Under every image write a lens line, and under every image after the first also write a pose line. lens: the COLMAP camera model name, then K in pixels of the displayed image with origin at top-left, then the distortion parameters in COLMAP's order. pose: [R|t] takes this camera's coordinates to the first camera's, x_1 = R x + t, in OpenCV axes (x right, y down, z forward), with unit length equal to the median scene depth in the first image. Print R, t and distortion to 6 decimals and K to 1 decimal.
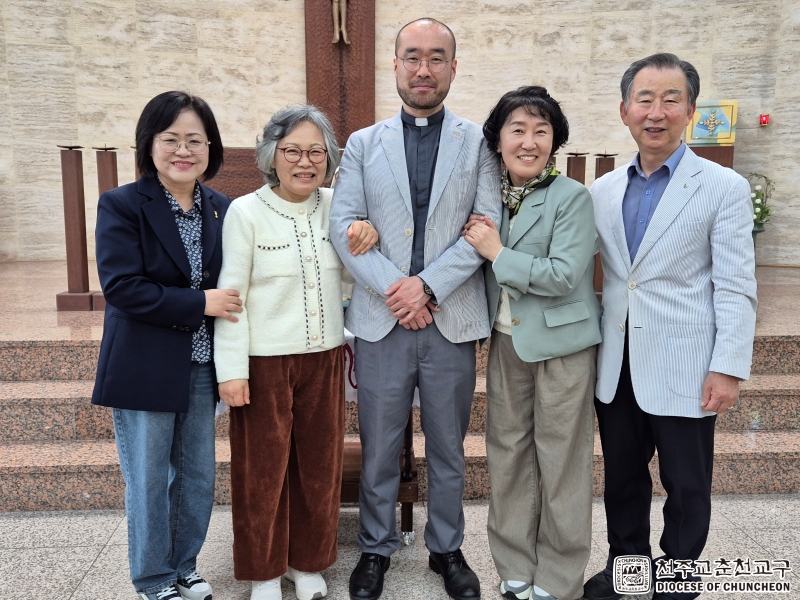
lens RADIAL K [[725.1, 0, 389.8], [0, 725.1, 298.7], [0, 0, 1]] dist [0.068979, -0.064425]
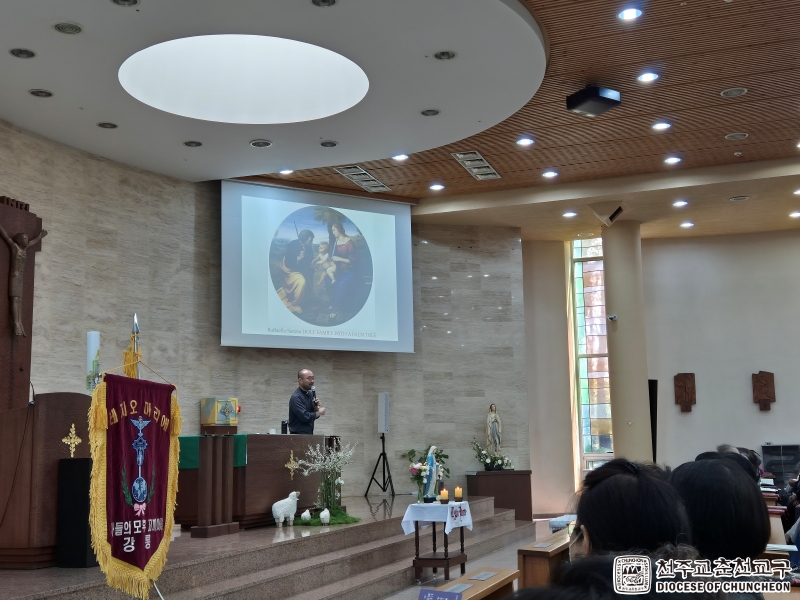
lens RADIAL K [[1010.2, 0, 400.0], [0, 1010.2, 300.0], [0, 0, 1]] dist [0.092465, -0.078072]
pose [[0.398339, 0.119425, 0.909430, -1.316895], [0.151569, 0.969287, -0.193674, 0.004850], [-0.904628, 0.214989, 0.368004, -0.165863]]
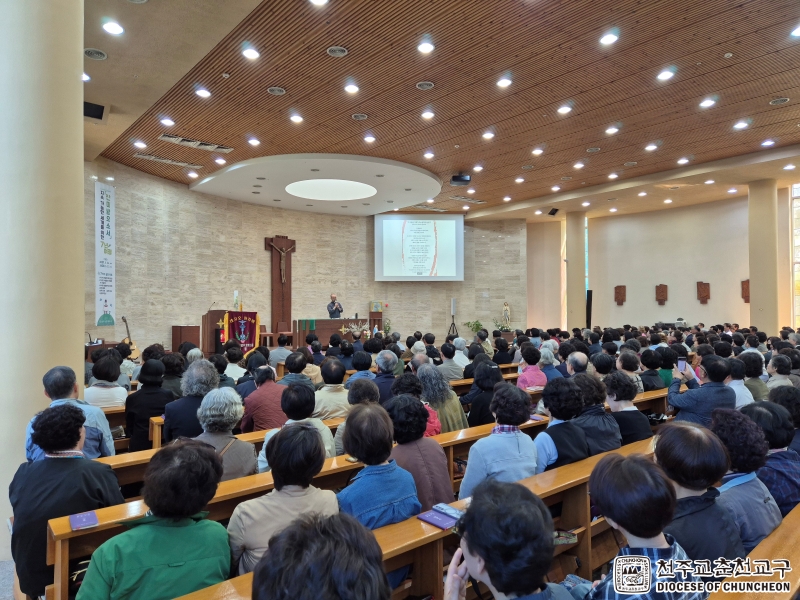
lens RADIAL K [[529.8, 0, 400.0], [0, 529.8, 300.0], [0, 0, 1]] dist [0.082973, -0.081801]
pose [[0.799592, 0.004441, 0.600527, -1.134998], [0.094238, 0.986656, -0.132772, 0.117339], [-0.593104, 0.162755, 0.788504, -1.291299]]
